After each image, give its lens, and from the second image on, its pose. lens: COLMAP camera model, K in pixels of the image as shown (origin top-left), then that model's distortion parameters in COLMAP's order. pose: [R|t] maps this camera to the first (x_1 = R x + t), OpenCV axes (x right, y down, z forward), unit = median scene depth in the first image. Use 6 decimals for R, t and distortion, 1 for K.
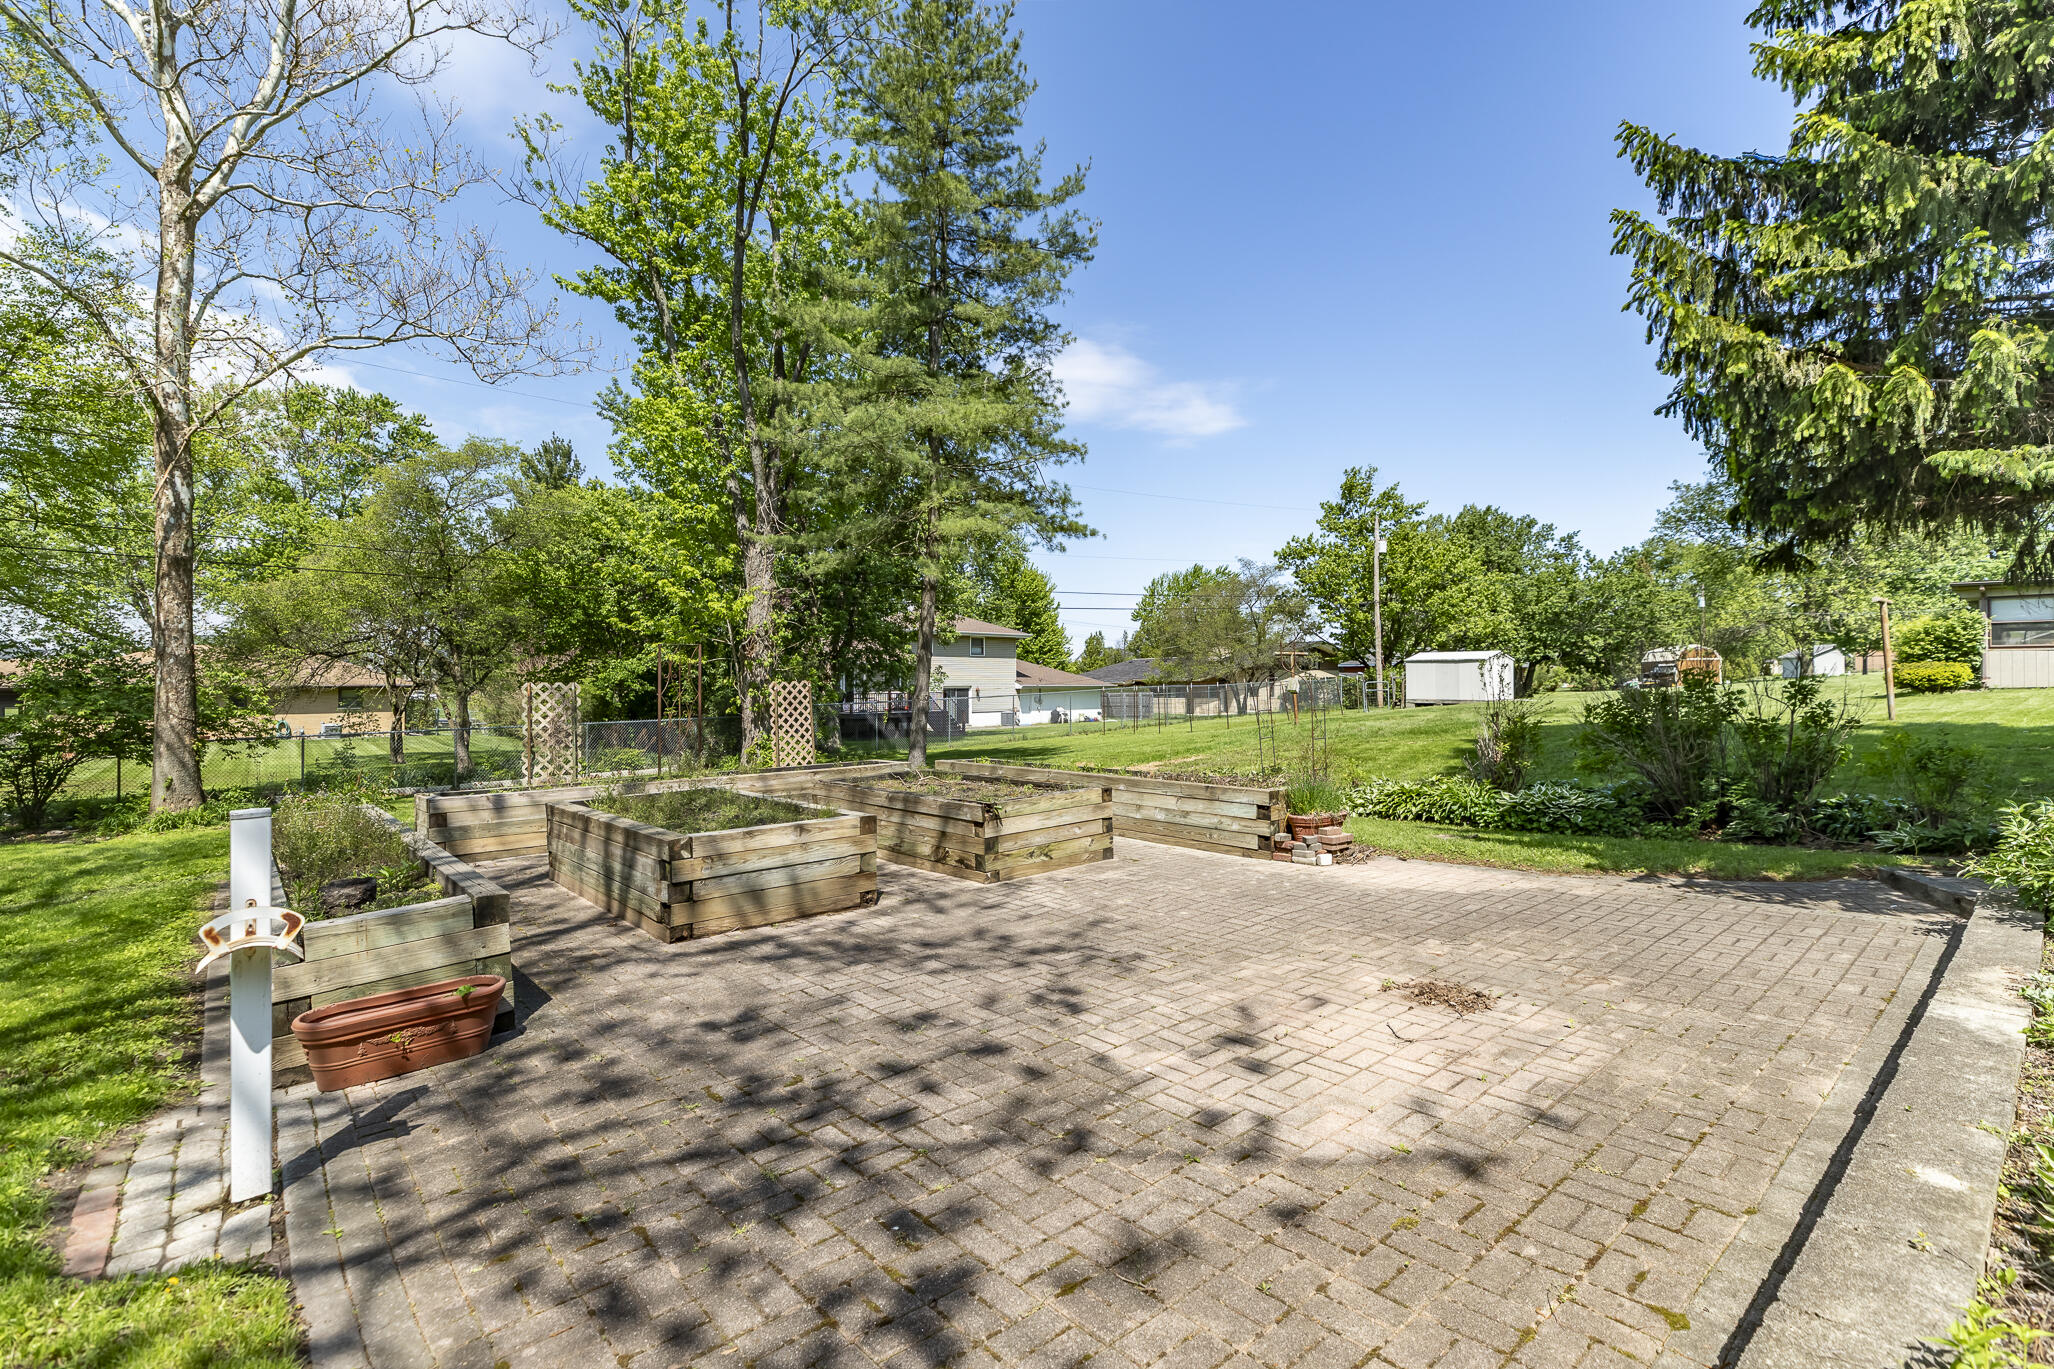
lens RADIAL K [[918.6, 0, 1026.1], [0, 918.6, 677.0], [0, 0, 1]] dist [0.004256, 0.000119]
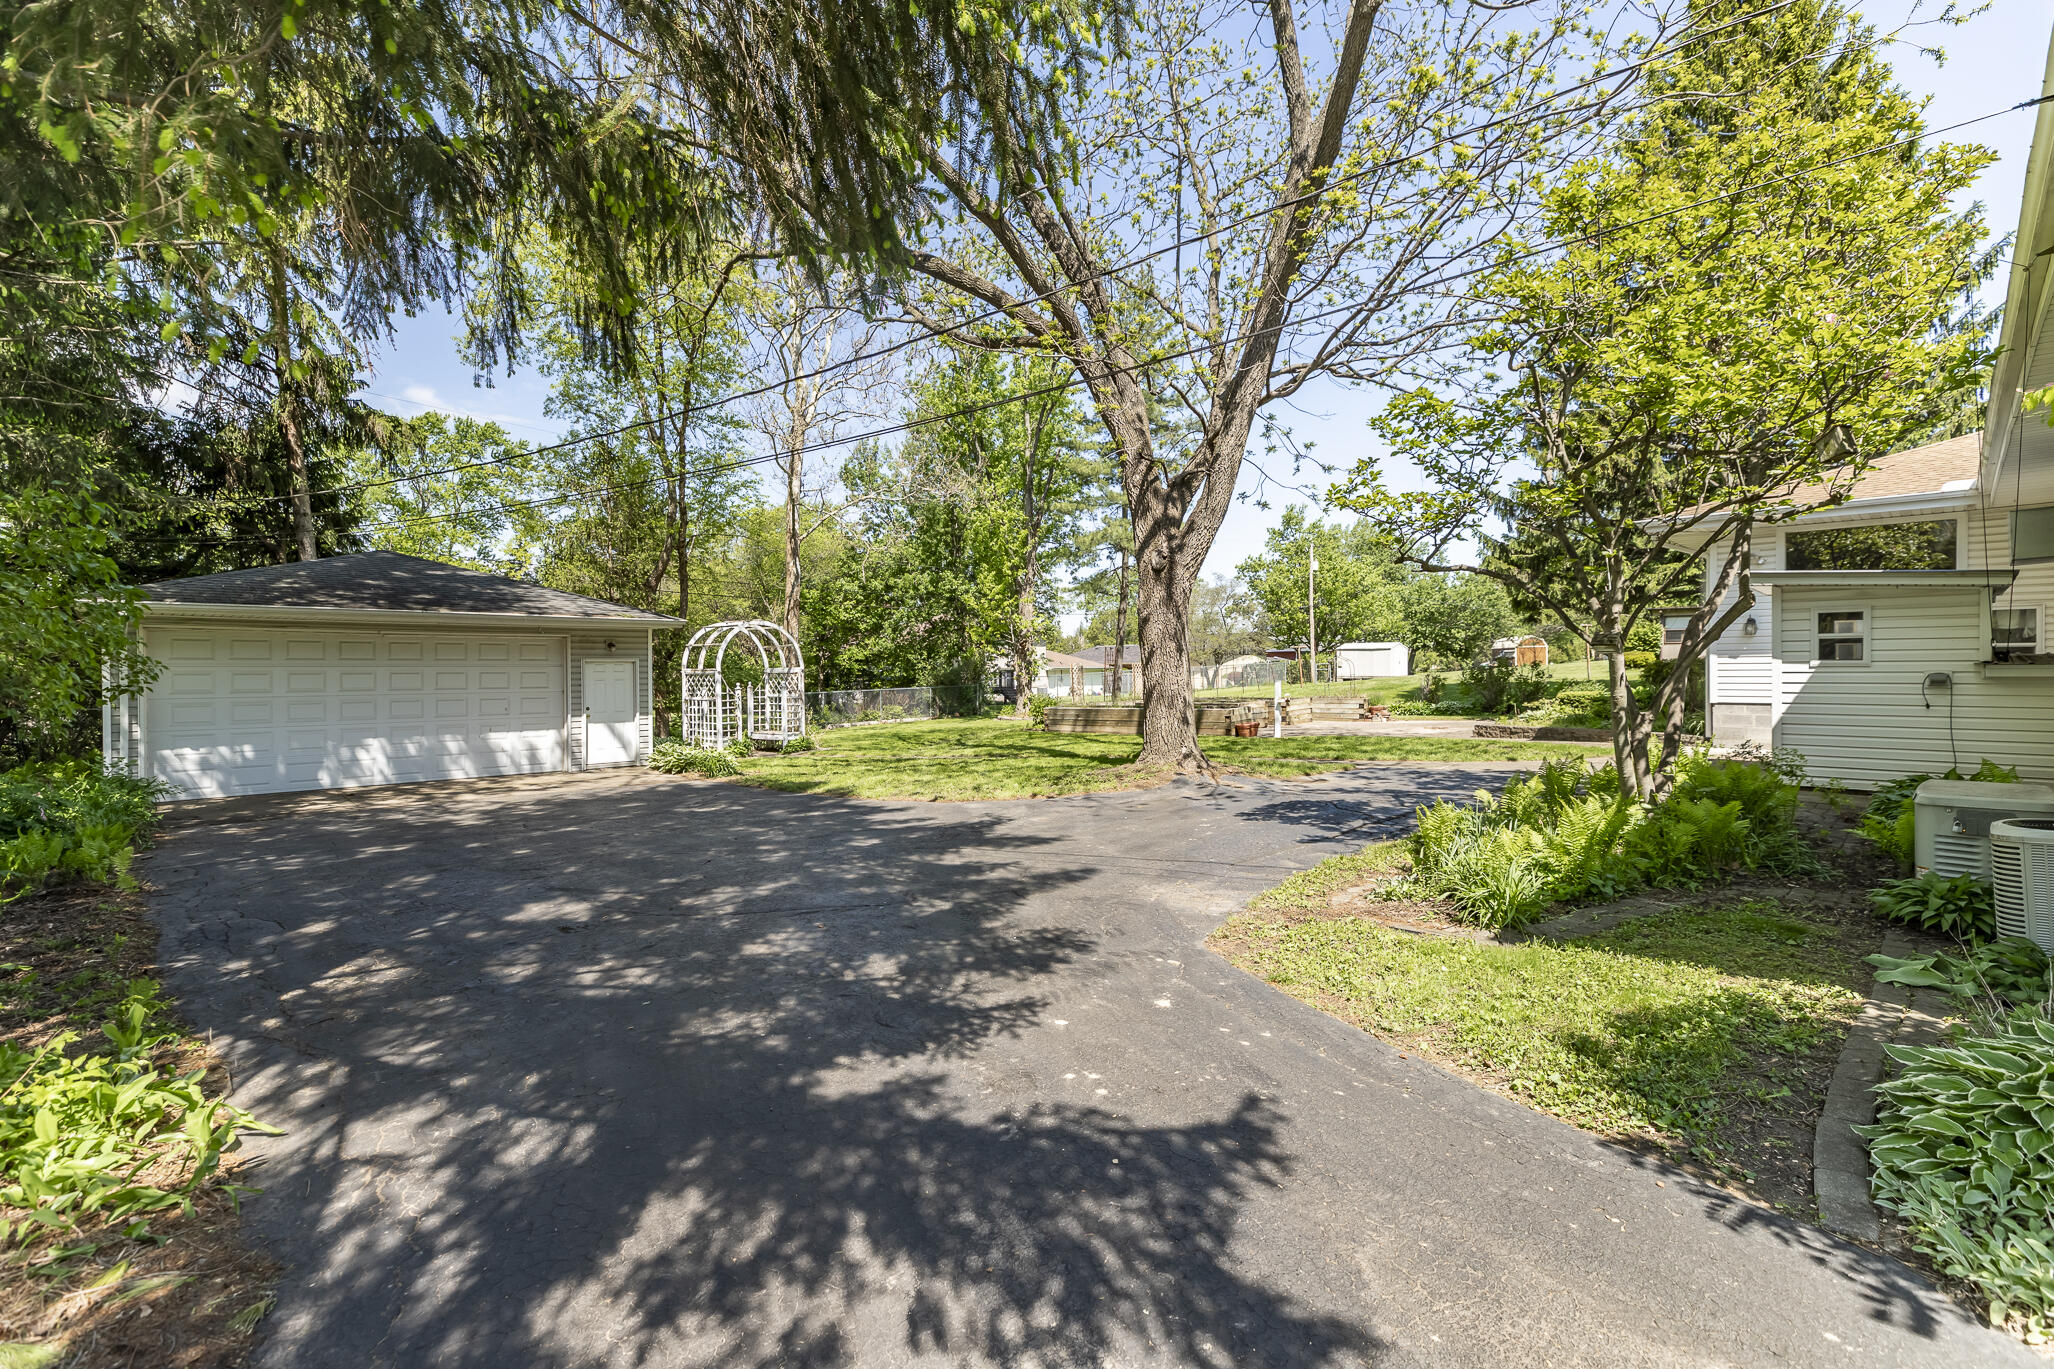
lens RADIAL K [[918.6, 0, 1027.2], [0, 918.6, 687.6], [0, 0, 1]] dist [0.004256, 0.000119]
pose [[0.993005, -0.005965, 0.117919, -0.187020], [0.002590, 0.999583, 0.028754, -0.000102], [-0.118041, -0.028248, 0.992607, -0.292503]]
